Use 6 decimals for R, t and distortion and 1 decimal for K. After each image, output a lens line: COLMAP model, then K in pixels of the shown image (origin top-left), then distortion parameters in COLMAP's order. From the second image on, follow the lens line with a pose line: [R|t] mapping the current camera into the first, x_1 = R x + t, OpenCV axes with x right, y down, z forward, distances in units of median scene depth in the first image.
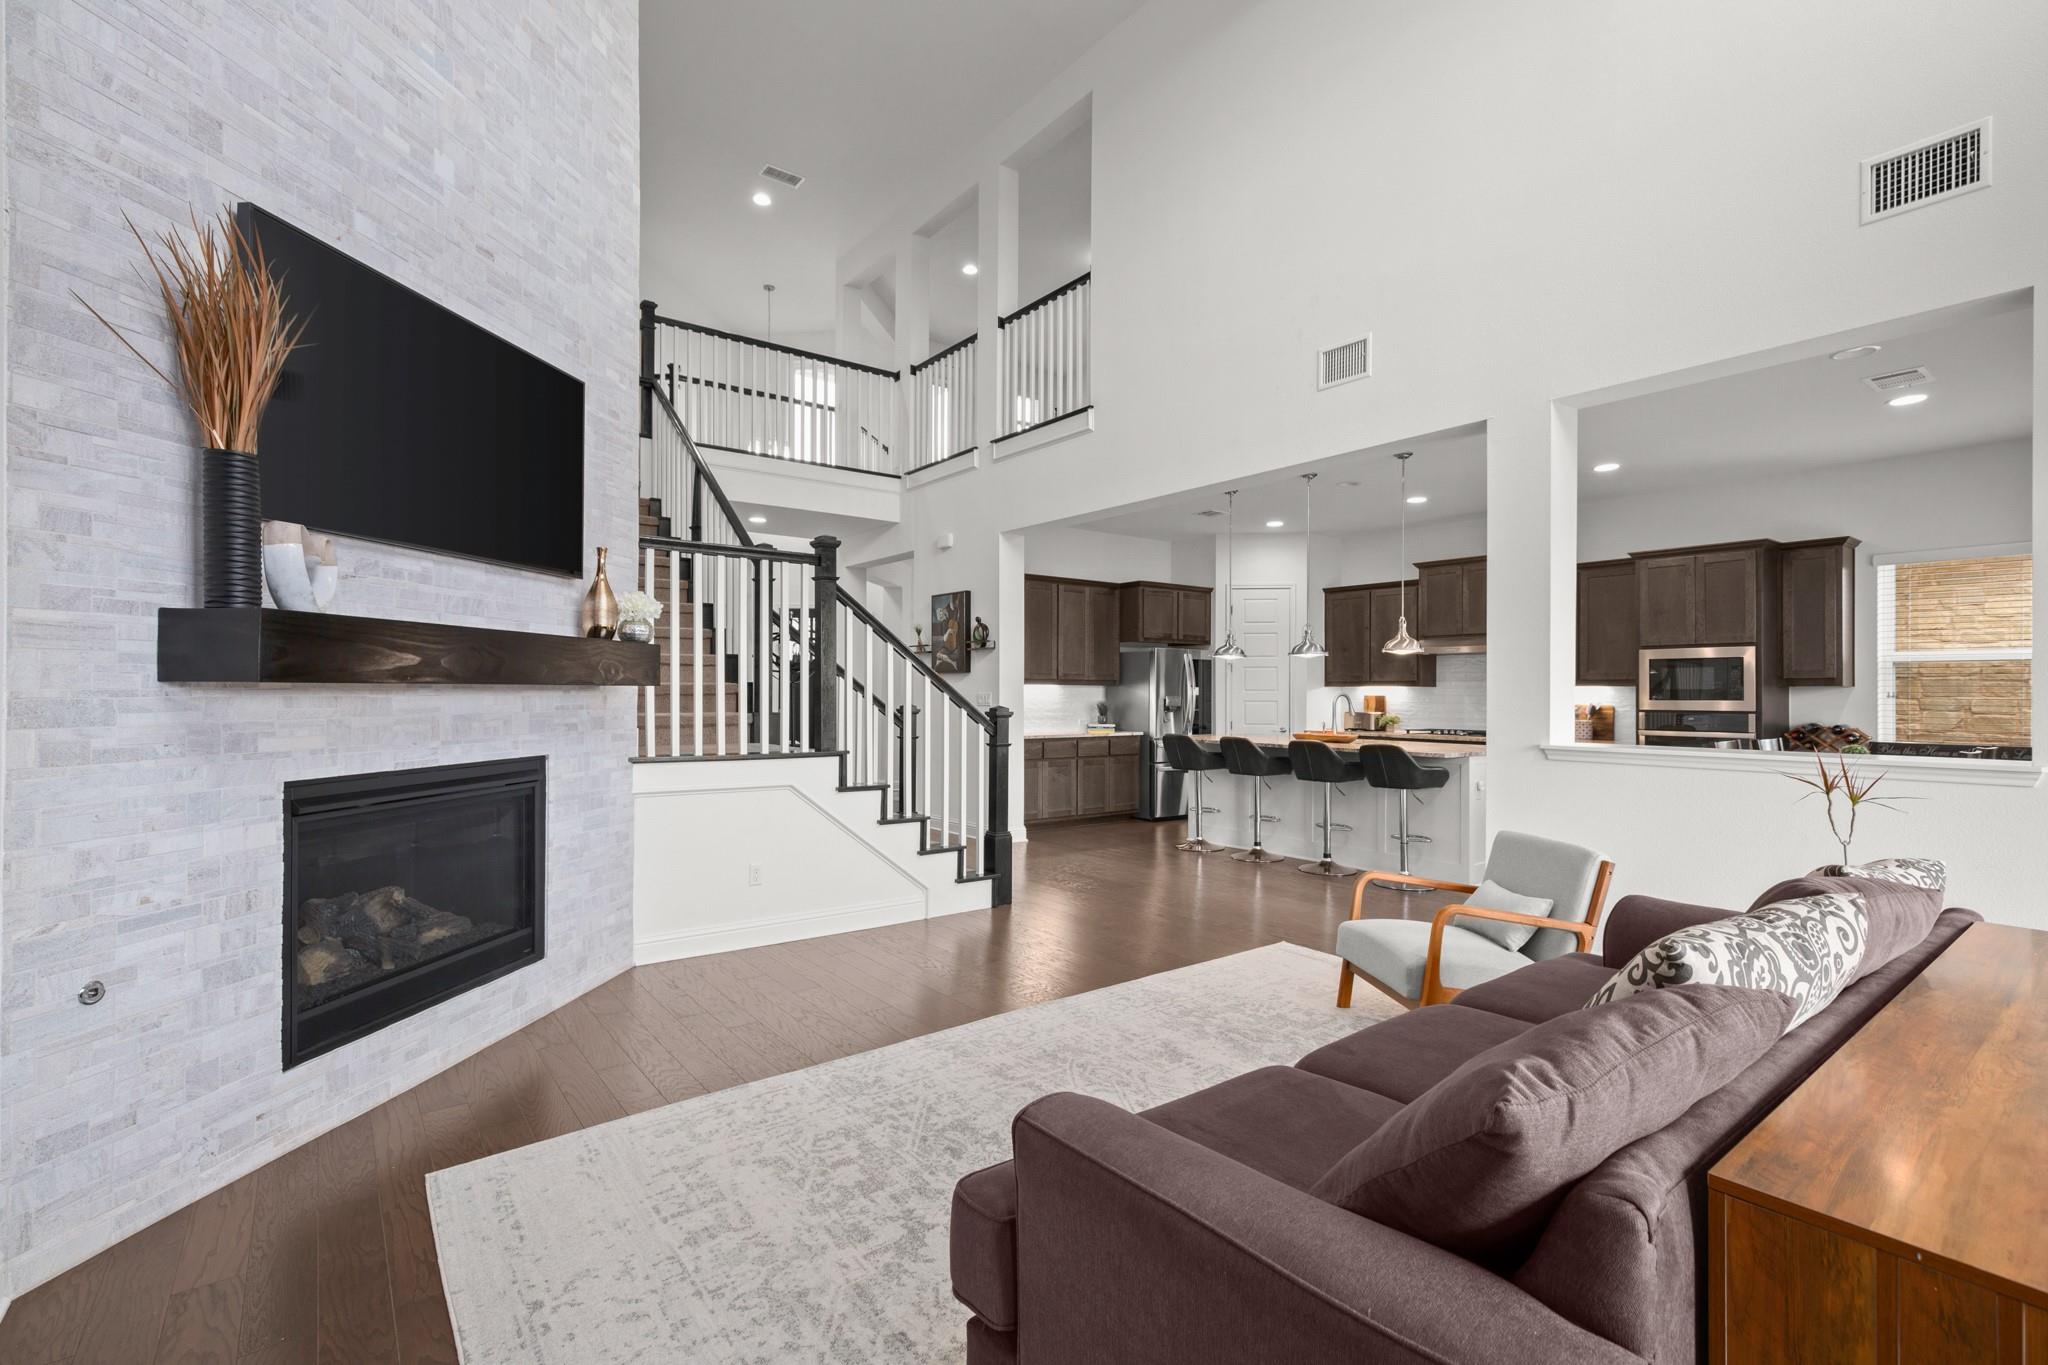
lens RADIAL K [[930.8, 0, 1044.2], [0, 930.8, 685.6], [0, 0, 1]] dist [0.014362, -0.001080]
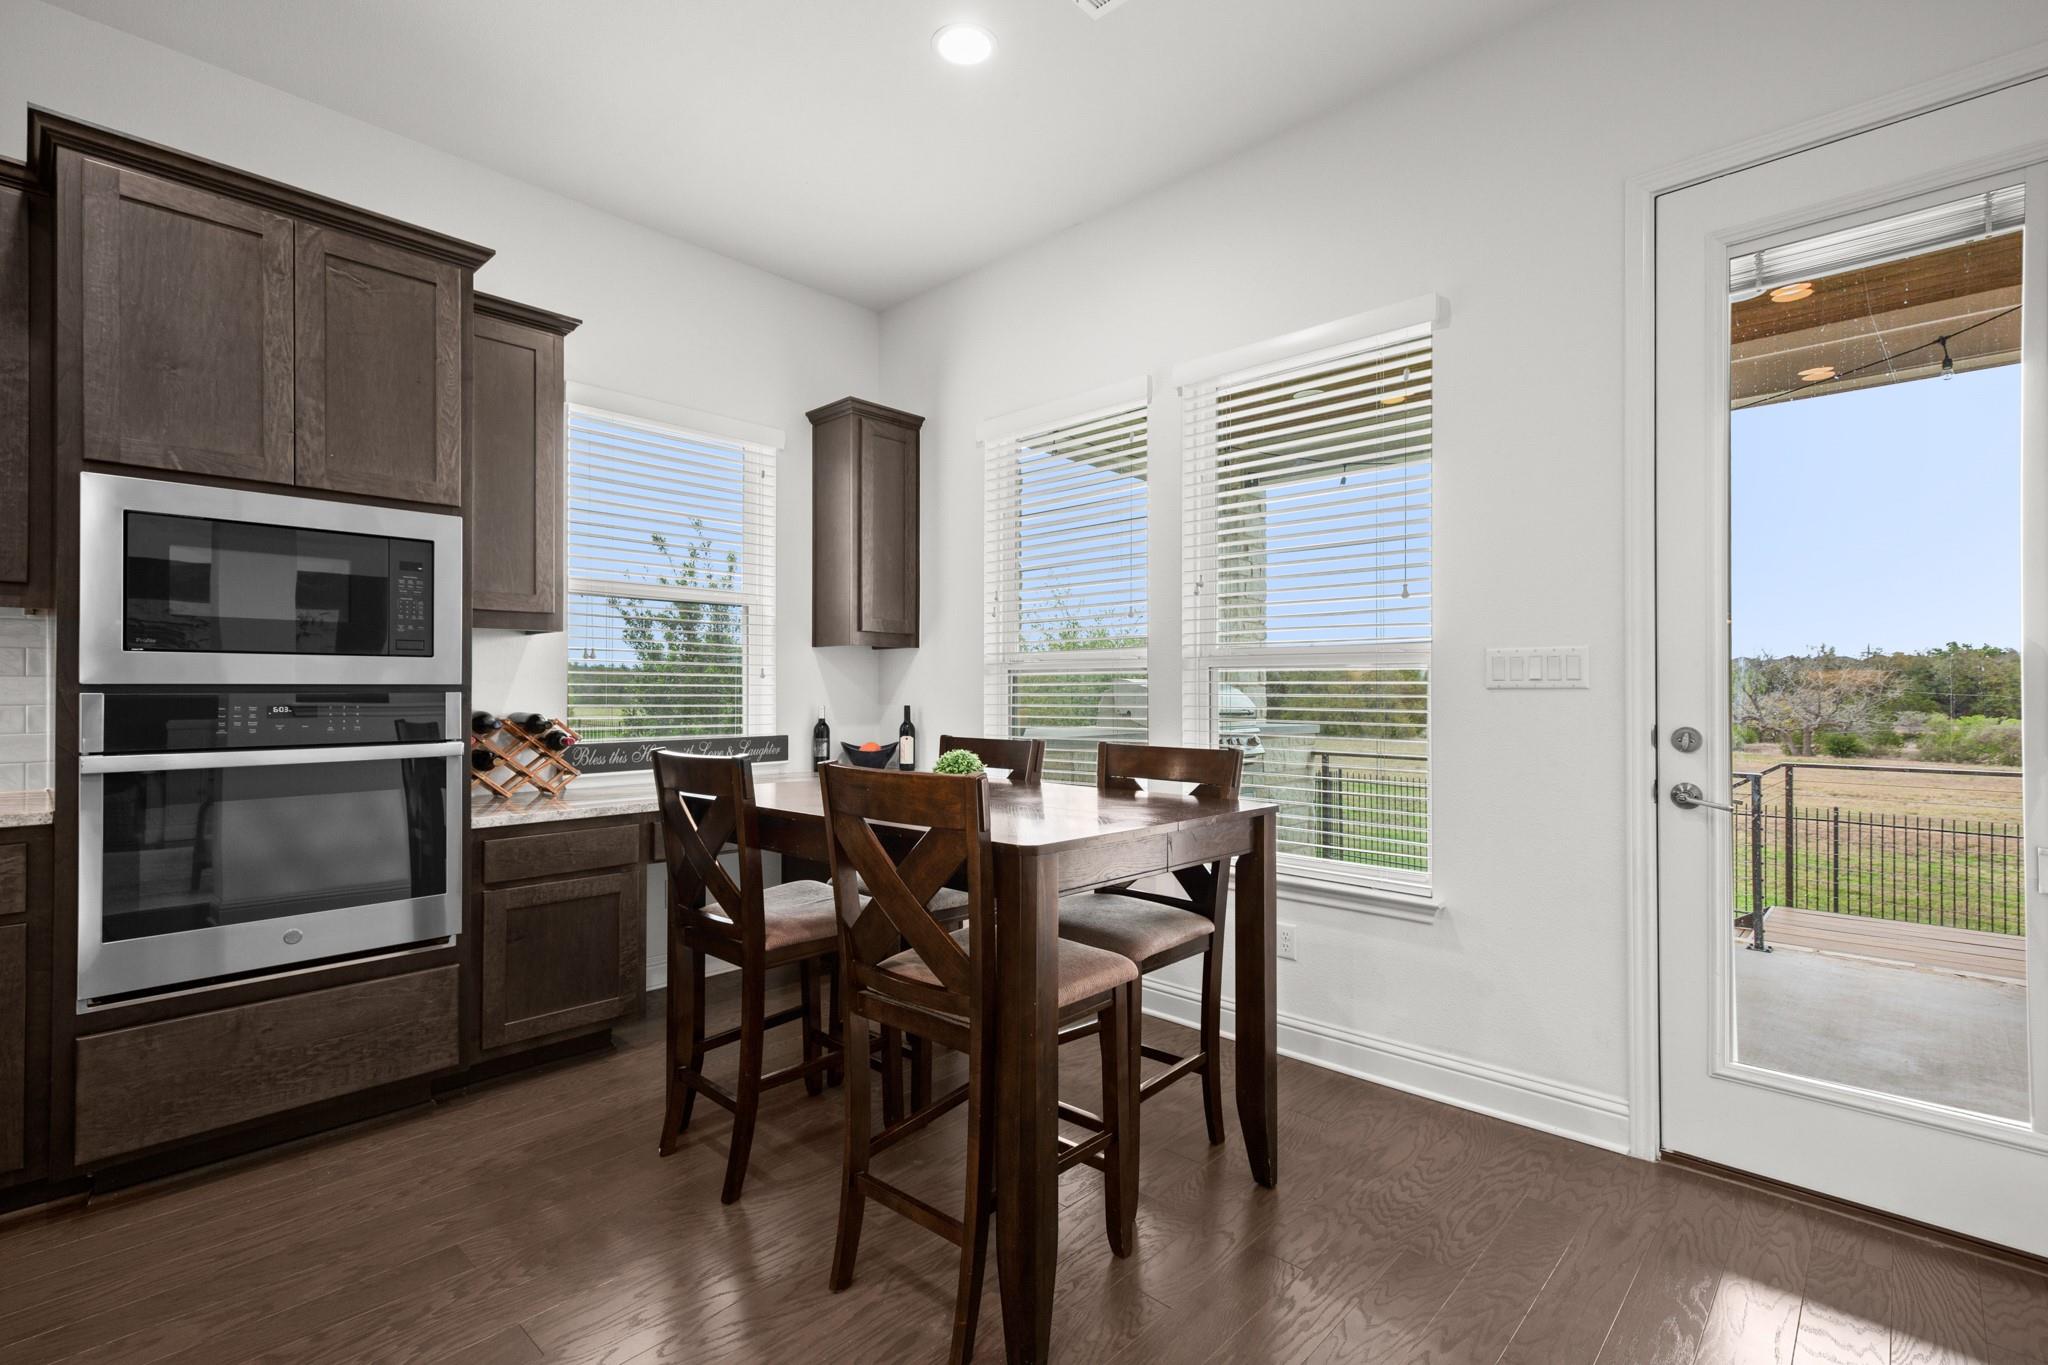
lens RADIAL K [[930.8, 0, 1031.1], [0, 930.8, 680.6], [0, 0, 1]] dist [0.014362, -0.001080]
pose [[-0.147391, 0.006143, 0.989059, 0.321878], [-0.010036, 0.999920, -0.007706, 0.025177], [-0.989027, -0.011062, -0.147318, 0.780559]]
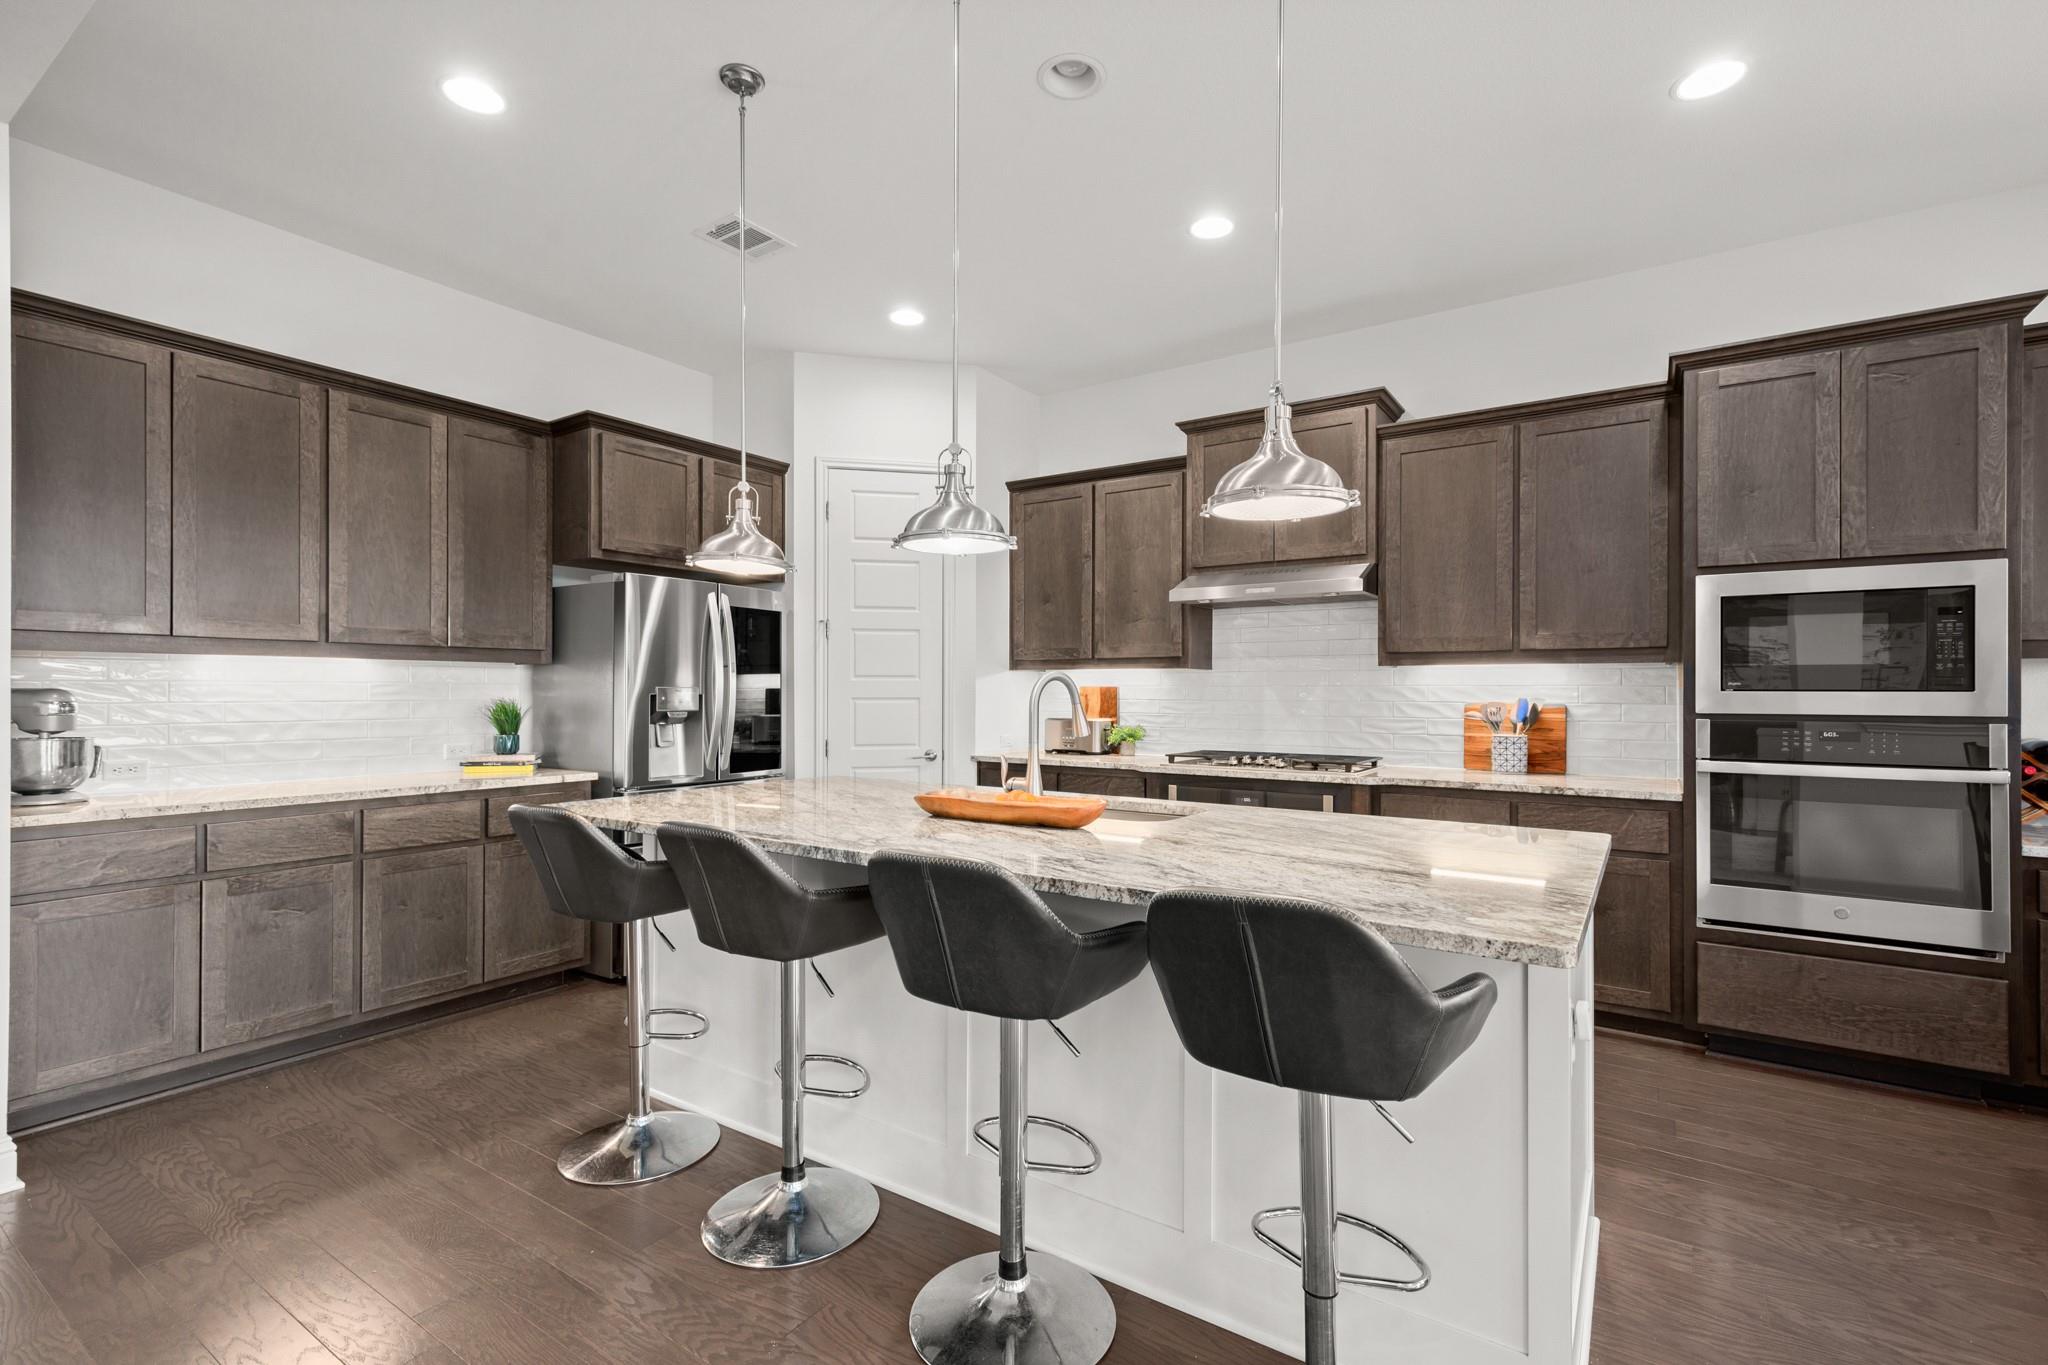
lens RADIAL K [[930.8, 0, 1025.6], [0, 930.8, 694.9], [0, 0, 1]] dist [0.014362, -0.001080]
pose [[0.953269, -0.004519, 0.302088, 0.211782], [0.000740, 0.999920, 0.012623, 0.011758], [-0.302121, -0.011809, 0.953196, 0.697367]]
